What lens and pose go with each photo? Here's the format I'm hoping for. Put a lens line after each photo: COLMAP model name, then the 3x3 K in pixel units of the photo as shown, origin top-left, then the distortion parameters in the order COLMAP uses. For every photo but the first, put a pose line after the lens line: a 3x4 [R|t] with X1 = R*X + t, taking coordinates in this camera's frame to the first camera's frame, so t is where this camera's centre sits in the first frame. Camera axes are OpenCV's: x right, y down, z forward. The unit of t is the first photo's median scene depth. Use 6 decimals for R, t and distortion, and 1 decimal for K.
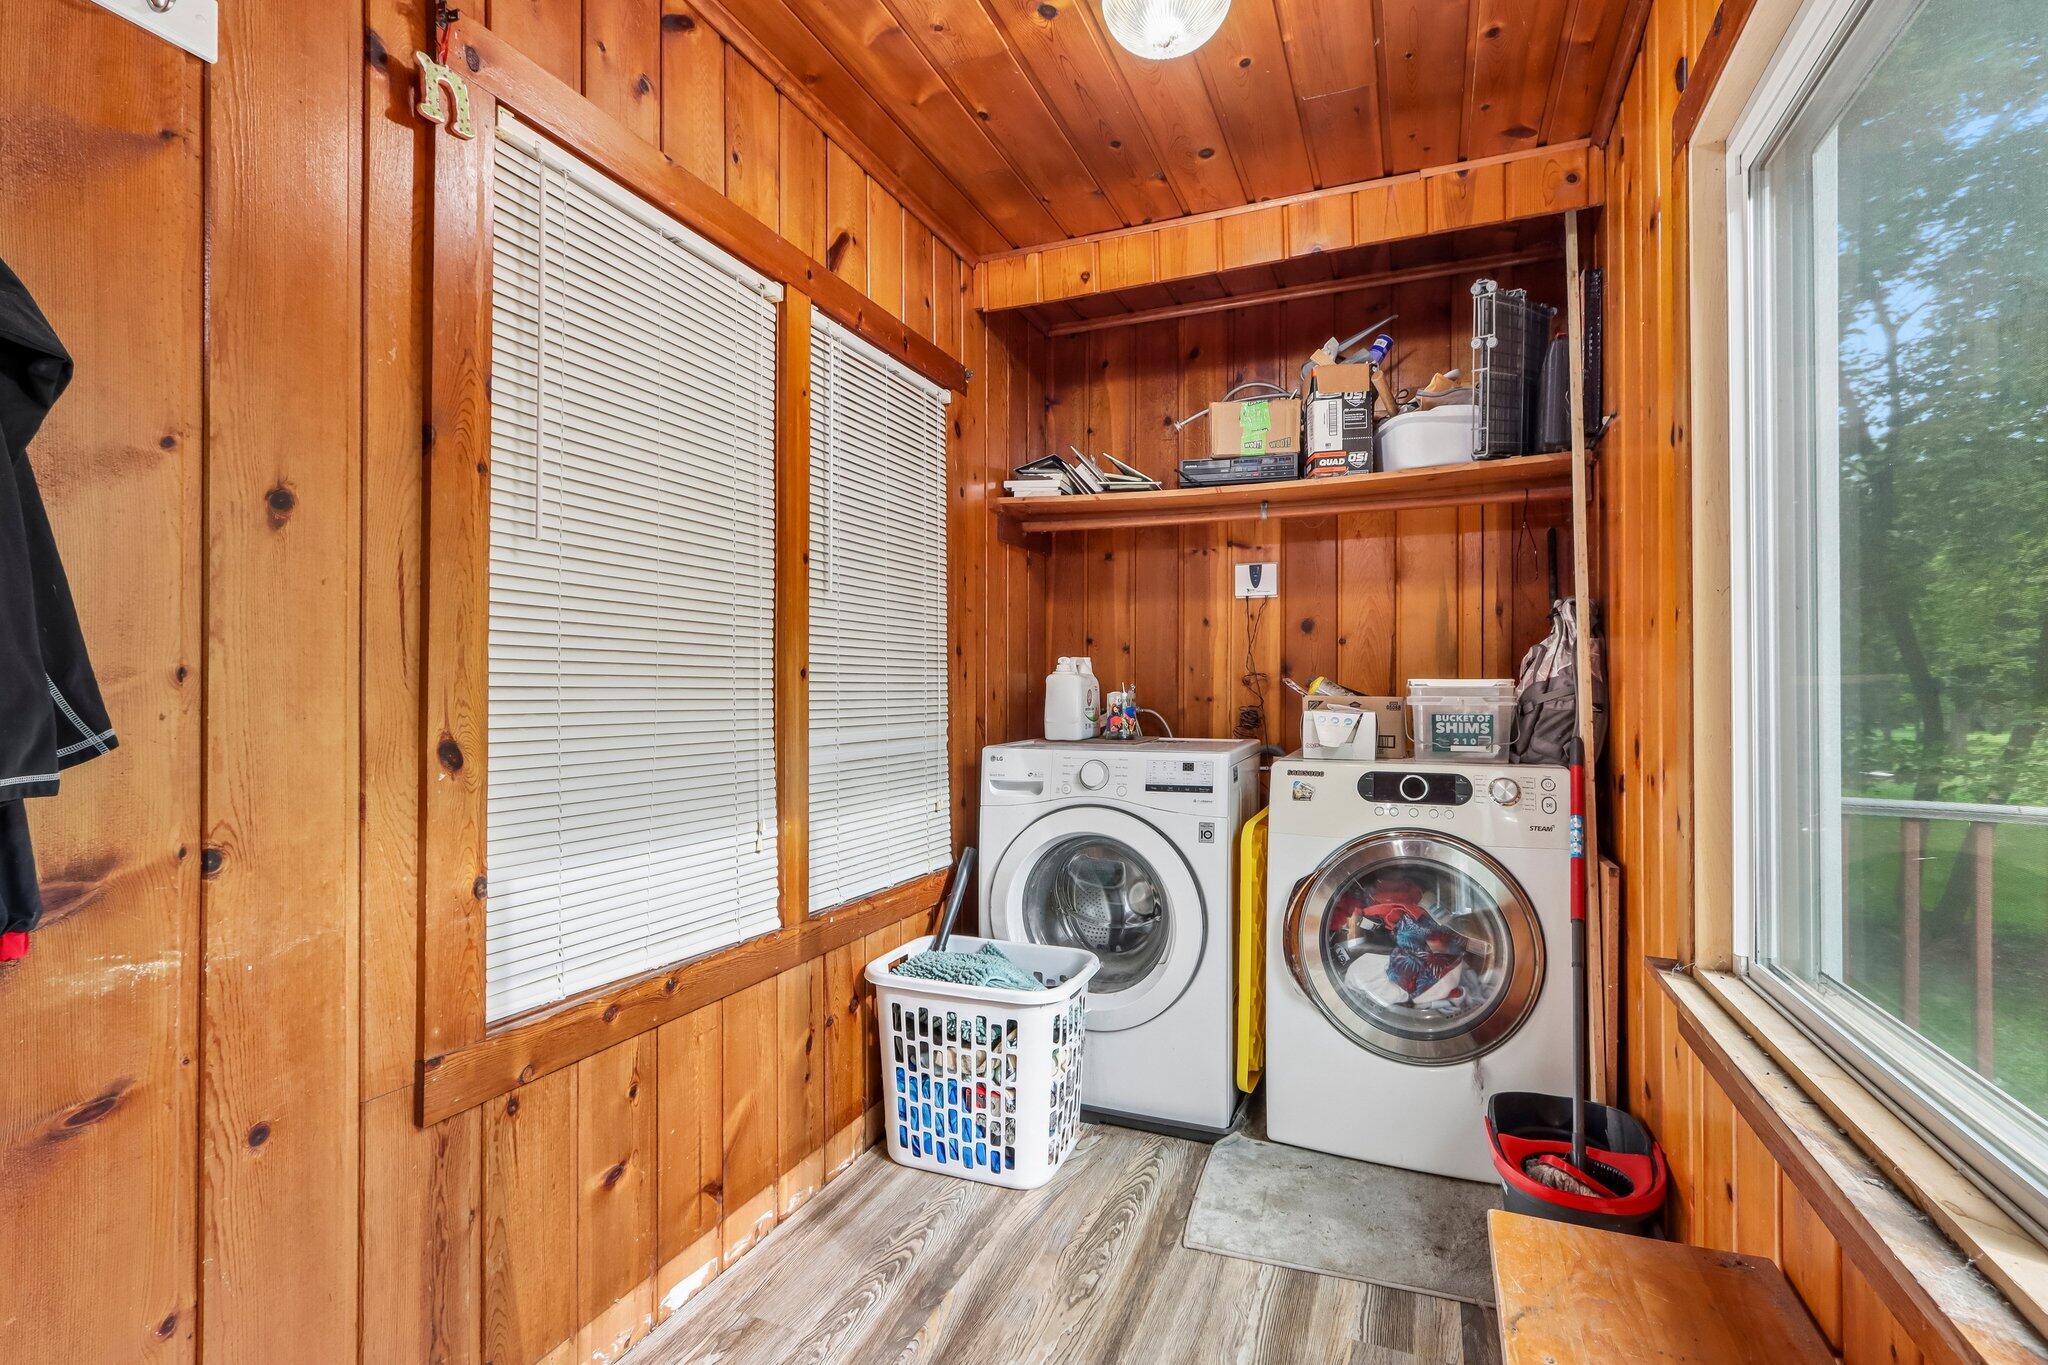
lens RADIAL K [[954.7, 0, 1019.0], [0, 954.7, 686.6], [0, 0, 1]] dist [-0.005184, 0.004428]
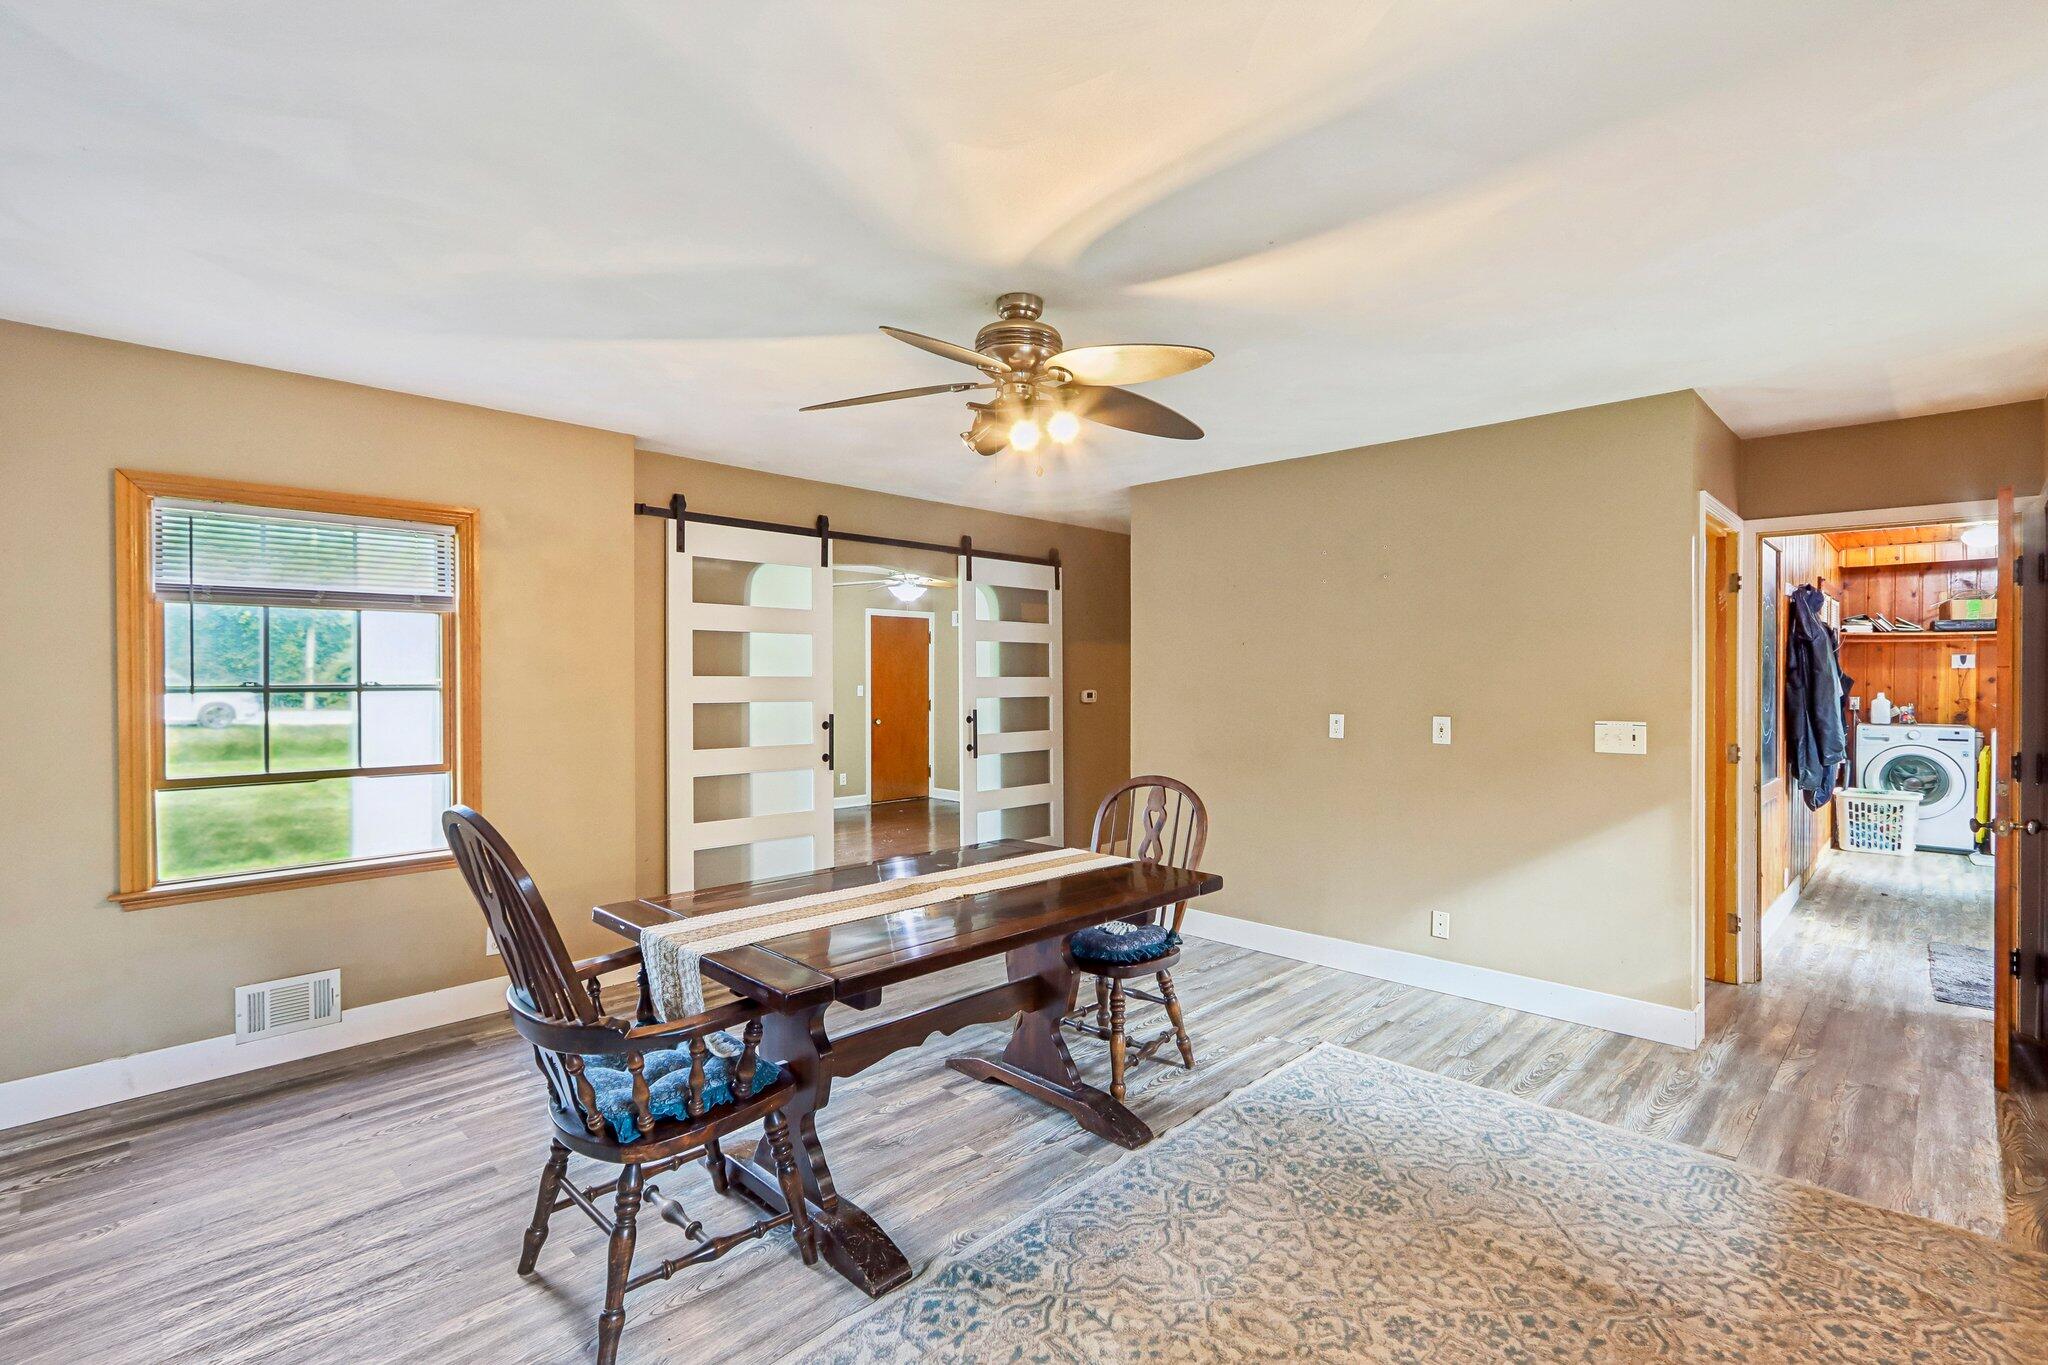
lens RADIAL K [[954.7, 0, 1021.8], [0, 954.7, 681.0], [0, 0, 1]] dist [-0.005184, 0.004428]
pose [[0.928989, 0.000193, -0.370108, -1.467689], [0.003130, 0.999960, 0.008376, -0.117023], [0.370095, -0.008940, 0.928951, -2.930438]]
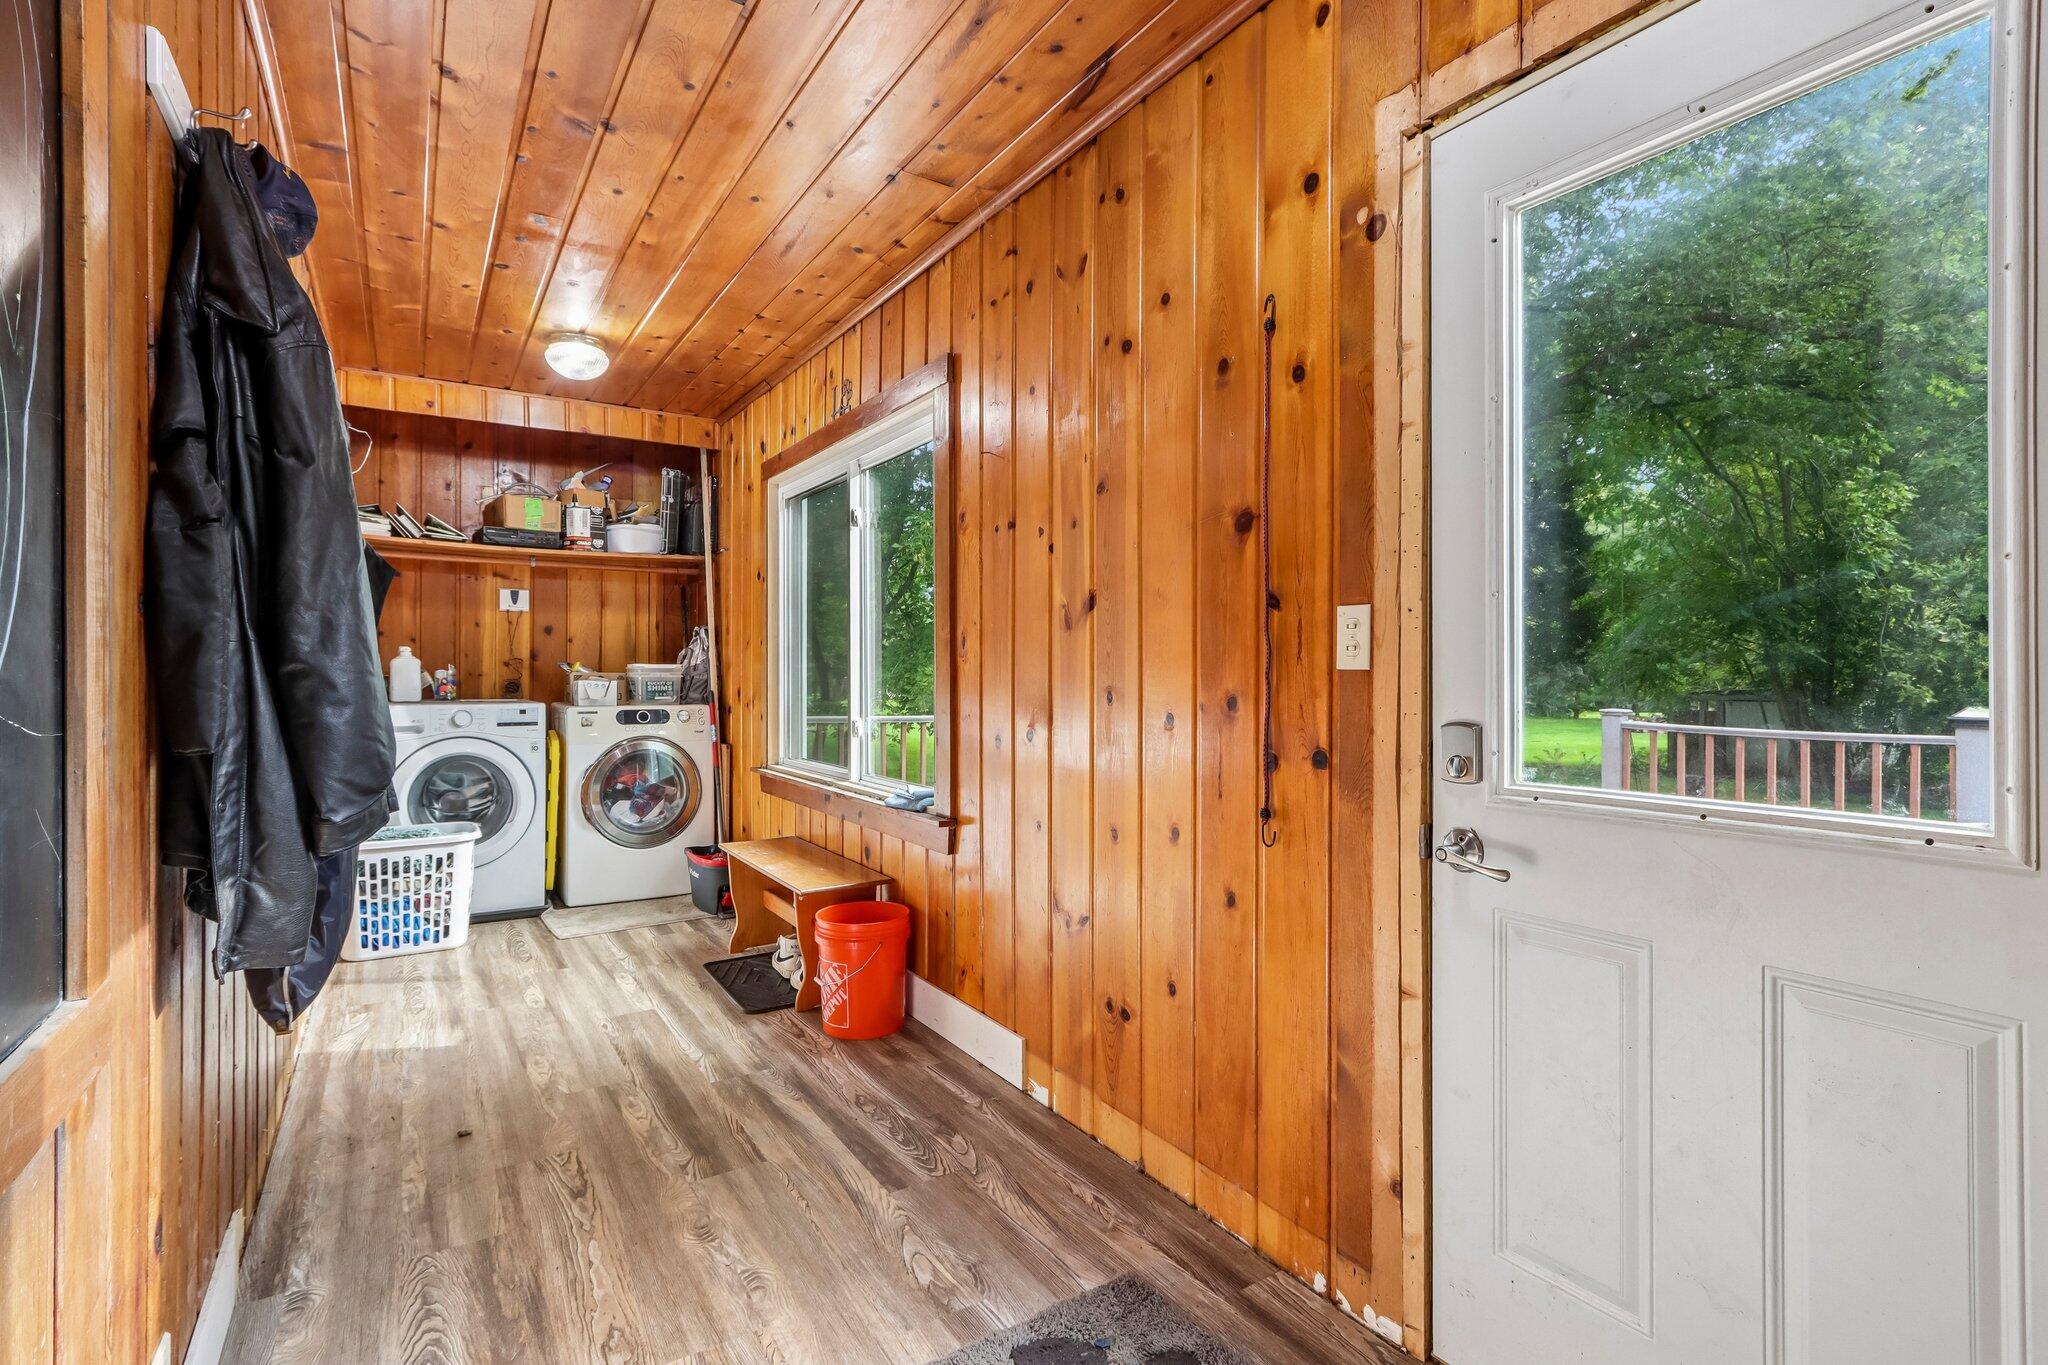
lens RADIAL K [[954.7, 0, 1018.5], [0, 954.7, 677.9], [0, 0, 1]] dist [-0.005184, 0.004428]
pose [[0.569400, -0.003958, 0.822051, -0.764508], [-0.006402, 0.999937, 0.009248, -0.002158], [-0.822036, -0.010529, 0.569339, -0.785152]]
